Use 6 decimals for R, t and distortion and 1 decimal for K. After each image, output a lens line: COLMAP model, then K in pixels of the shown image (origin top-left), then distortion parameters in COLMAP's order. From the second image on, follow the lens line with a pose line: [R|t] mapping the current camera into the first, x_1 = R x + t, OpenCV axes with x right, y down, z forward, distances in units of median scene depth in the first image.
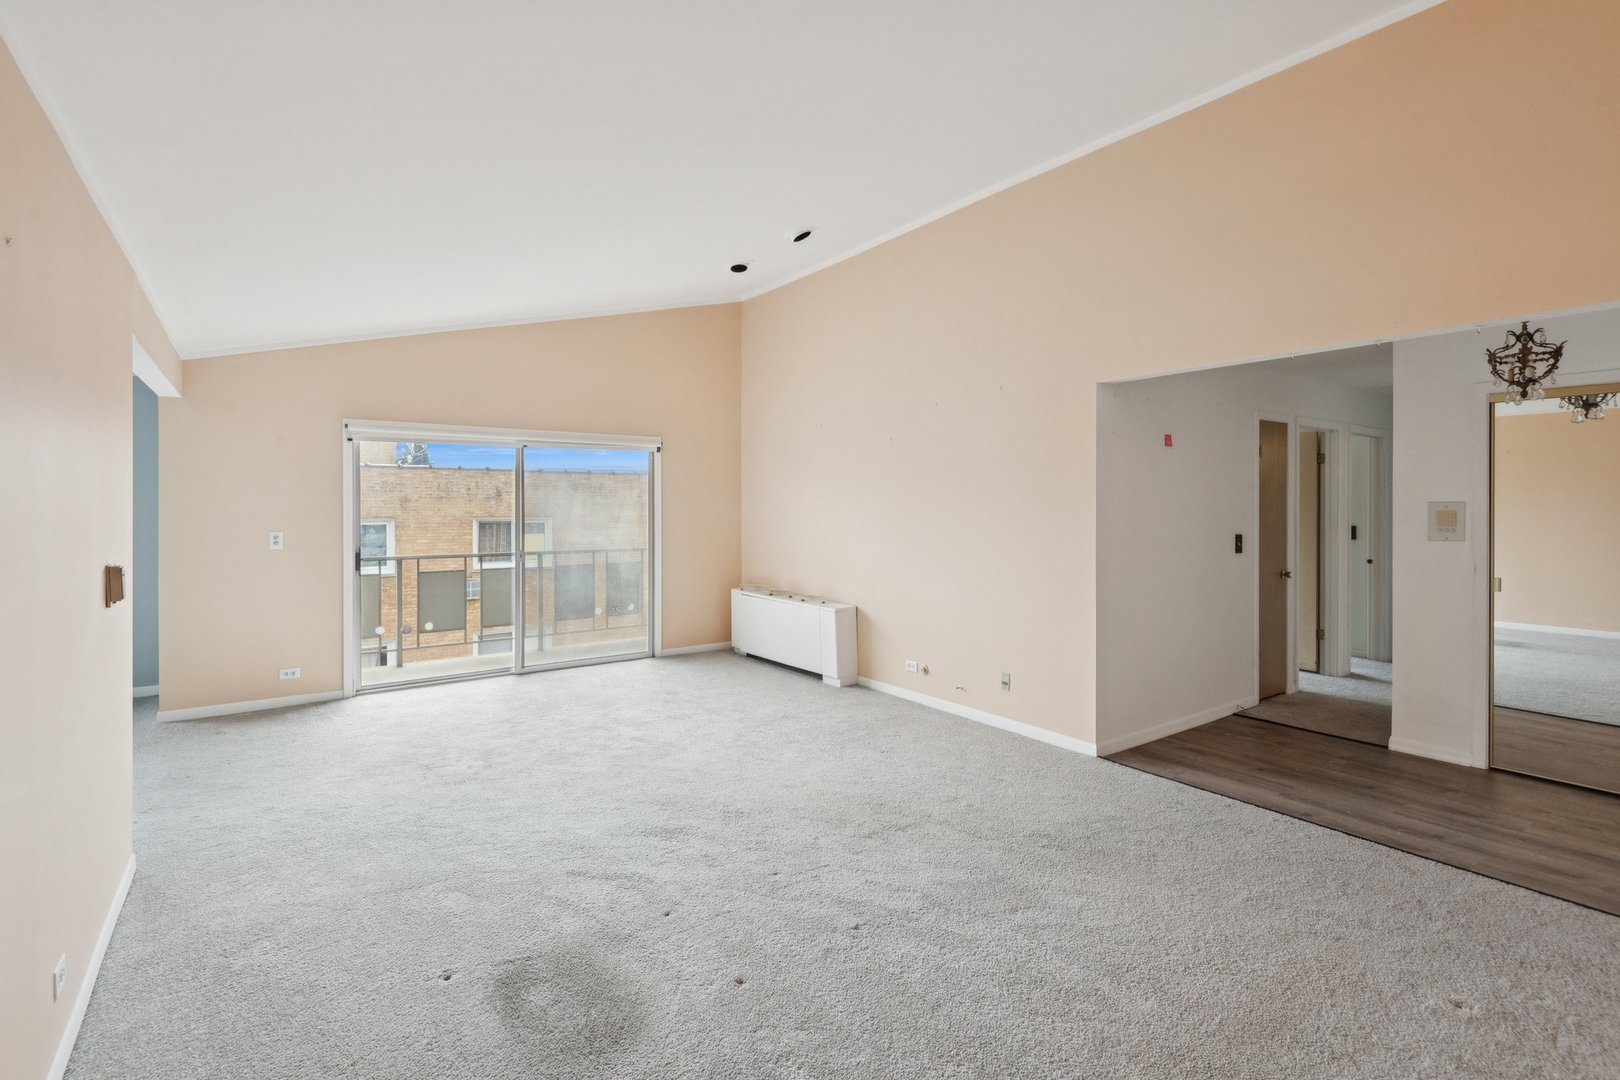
lens RADIAL K [[750.3, 0, 811.0], [0, 750.3, 503.2], [0, 0, 1]] dist [0.048802, -0.032784]
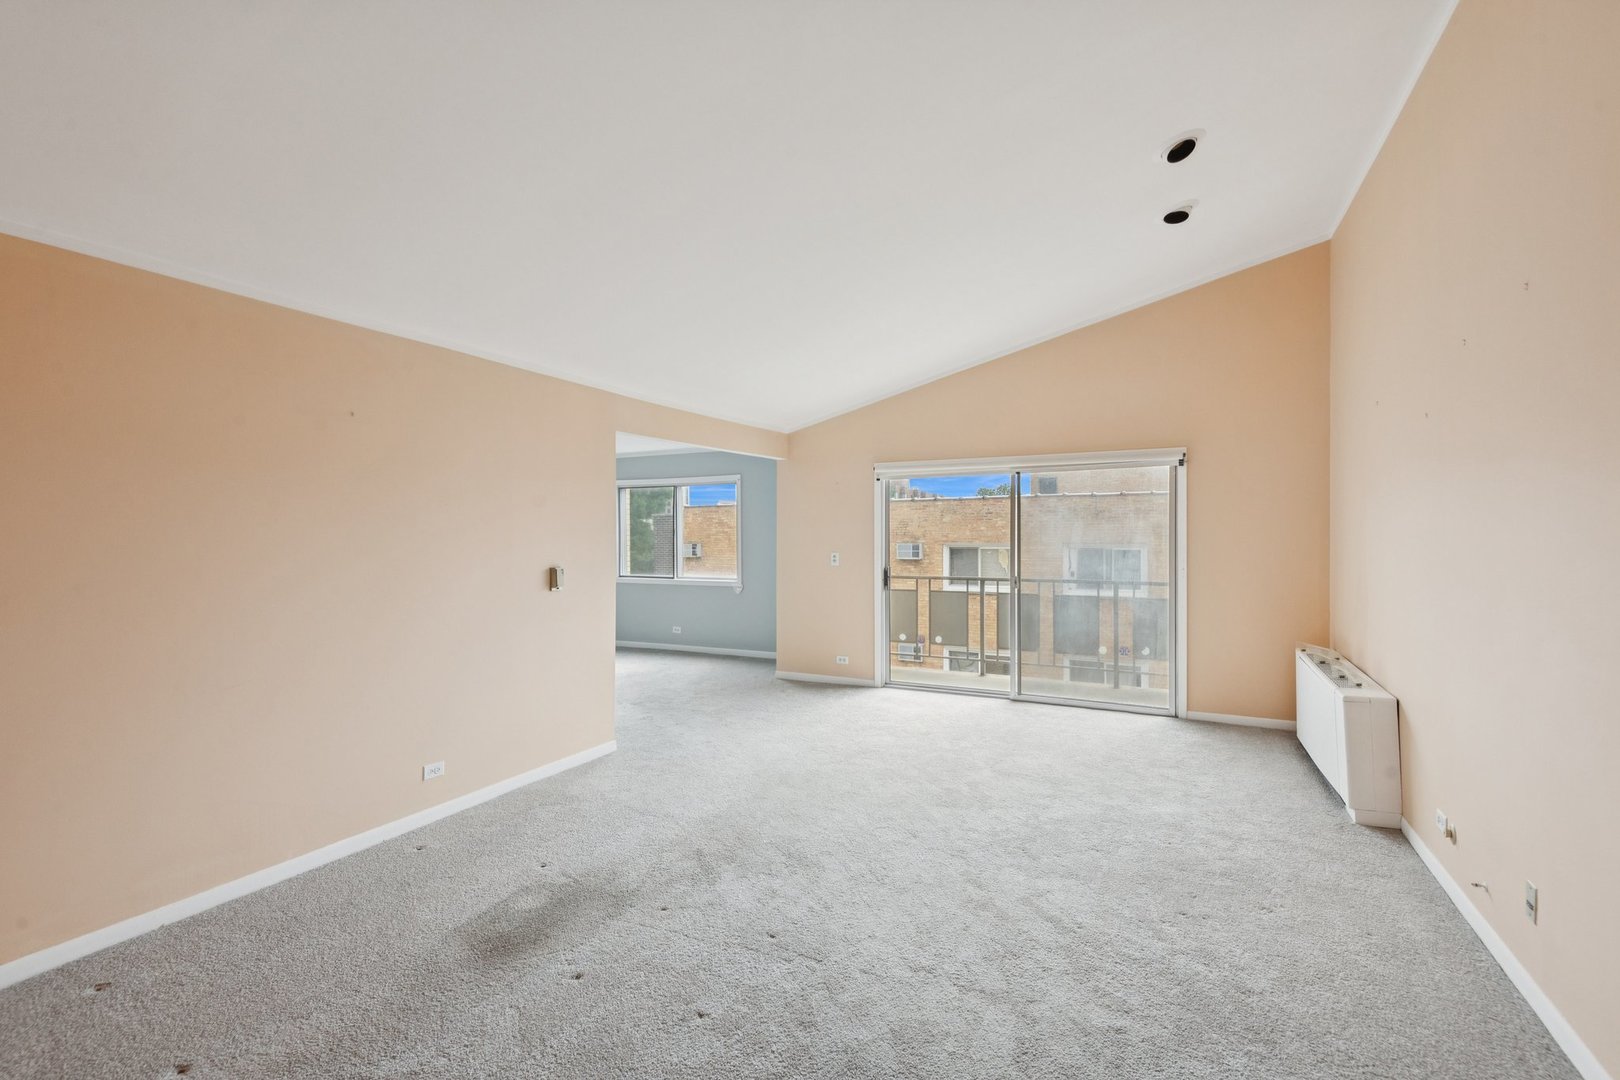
lens RADIAL K [[750.3, 0, 811.0], [0, 750.3, 503.2], [0, 0, 1]] dist [0.048802, -0.032784]
pose [[0.459692, -0.035673, -0.887361, 0.396347], [0.005136, 0.999283, -0.037512, 0.000848], [0.888063, 0.012686, 0.459546, 0.301991]]
